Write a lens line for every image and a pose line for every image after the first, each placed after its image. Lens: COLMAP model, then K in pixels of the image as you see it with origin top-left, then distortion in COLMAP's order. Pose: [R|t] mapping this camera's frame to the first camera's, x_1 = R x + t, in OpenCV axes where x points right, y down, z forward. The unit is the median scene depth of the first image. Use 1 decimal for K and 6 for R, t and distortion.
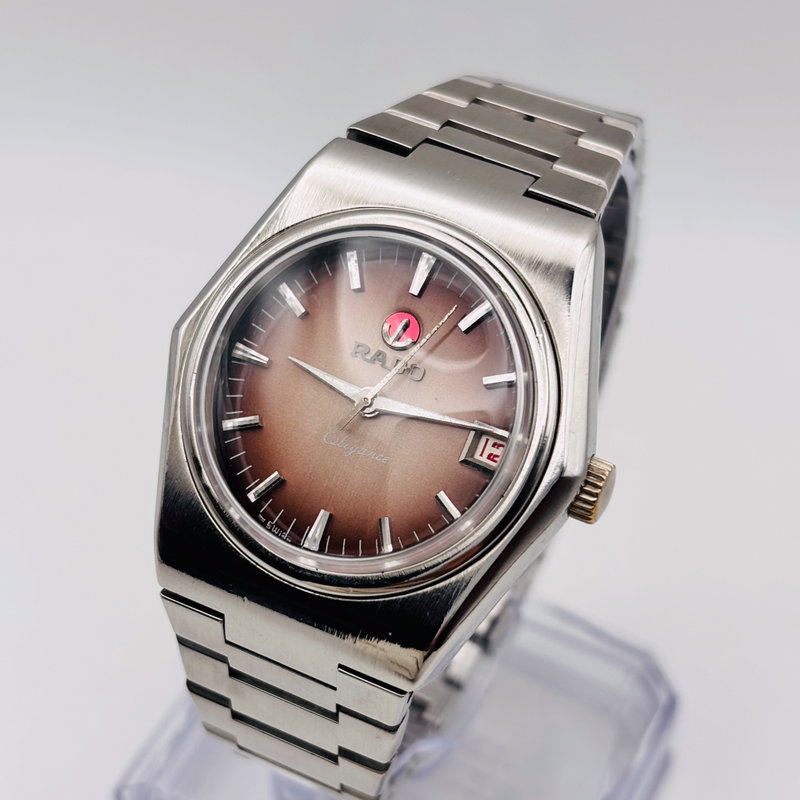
lens RADIAL K [[1746.4, 0, 399.5], [0, 1746.4, 401.2], [0, 0, 1]] dist [0.051413, 0.000000]
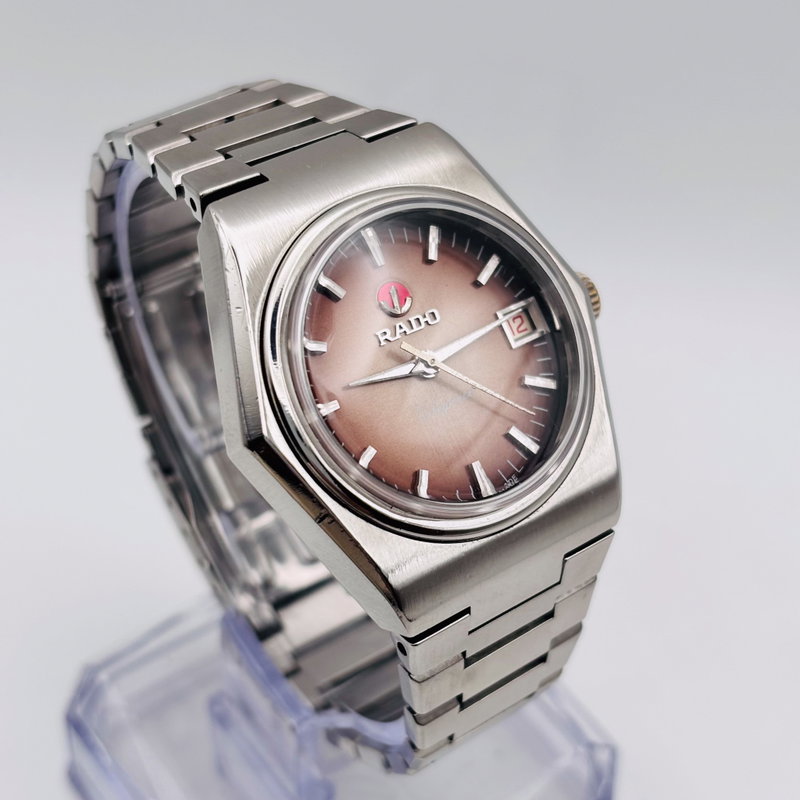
lens RADIAL K [[1746.4, 0, 401.2], [0, 1746.4, 397.5], [0, 0, 1]] dist [0.051413, 0.000000]
pose [[0.453516, -0.603124, 0.656174, -0.718883], [0.609739, 0.746943, 0.265132, -0.270136], [-0.650032, 0.279853, 0.706499, 0.247807]]
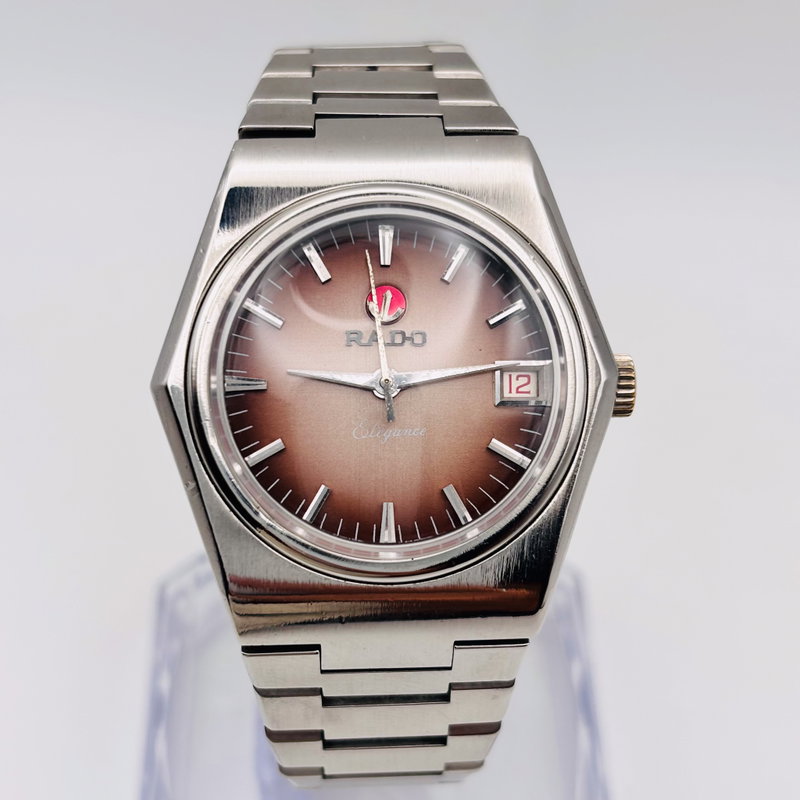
lens RADIAL K [[1746.4, 0, 398.4], [0, 1746.4, 400.8], [0, 0, 1]] dist [0.051413, 0.000000]
pose [[0.877612, -0.353943, 0.323299, -0.319882], [0.348335, 0.934189, 0.077162, -0.061070], [-0.329334, 0.044898, 0.943146, 0.072977]]
